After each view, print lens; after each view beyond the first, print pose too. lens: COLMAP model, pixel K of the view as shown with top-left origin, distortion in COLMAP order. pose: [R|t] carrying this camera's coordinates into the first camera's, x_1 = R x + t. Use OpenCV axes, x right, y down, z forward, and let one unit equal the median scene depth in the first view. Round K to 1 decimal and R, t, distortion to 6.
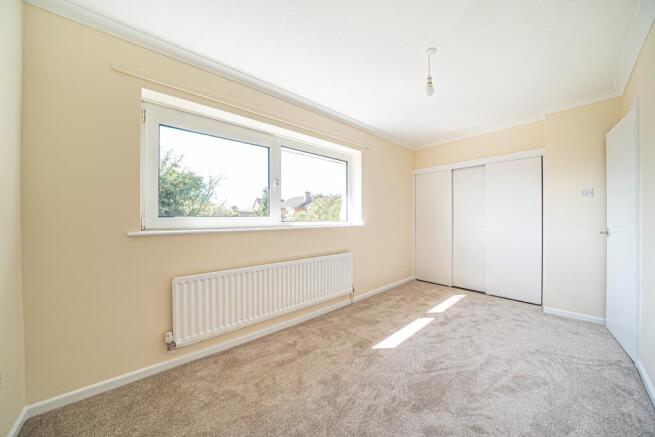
lens RADIAL K [[228.1, 0, 325.3], [0, 228.1, 218.7], [0, 0, 1]] dist [-0.000337, -0.000001]
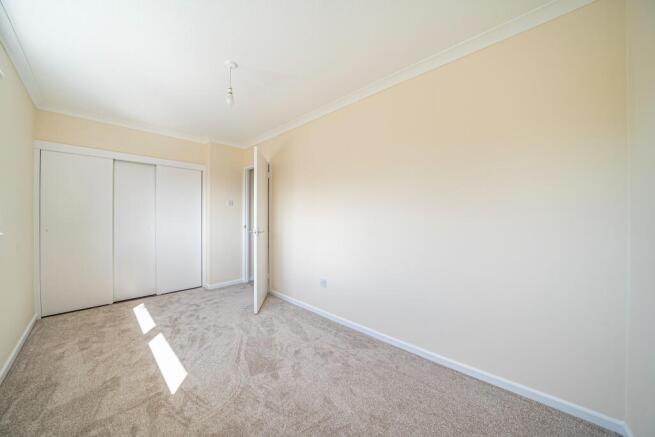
lens RADIAL K [[228.1, 0, 325.3], [0, 228.1, 218.7], [0, 0, 1]] dist [-0.000337, -0.000001]
pose [[-0.068809, 0.003035, 0.997625, -0.400162], [0.001593, 0.999994, -0.002932, 0.000741], [-0.997629, 0.001387, -0.068814, 0.394475]]
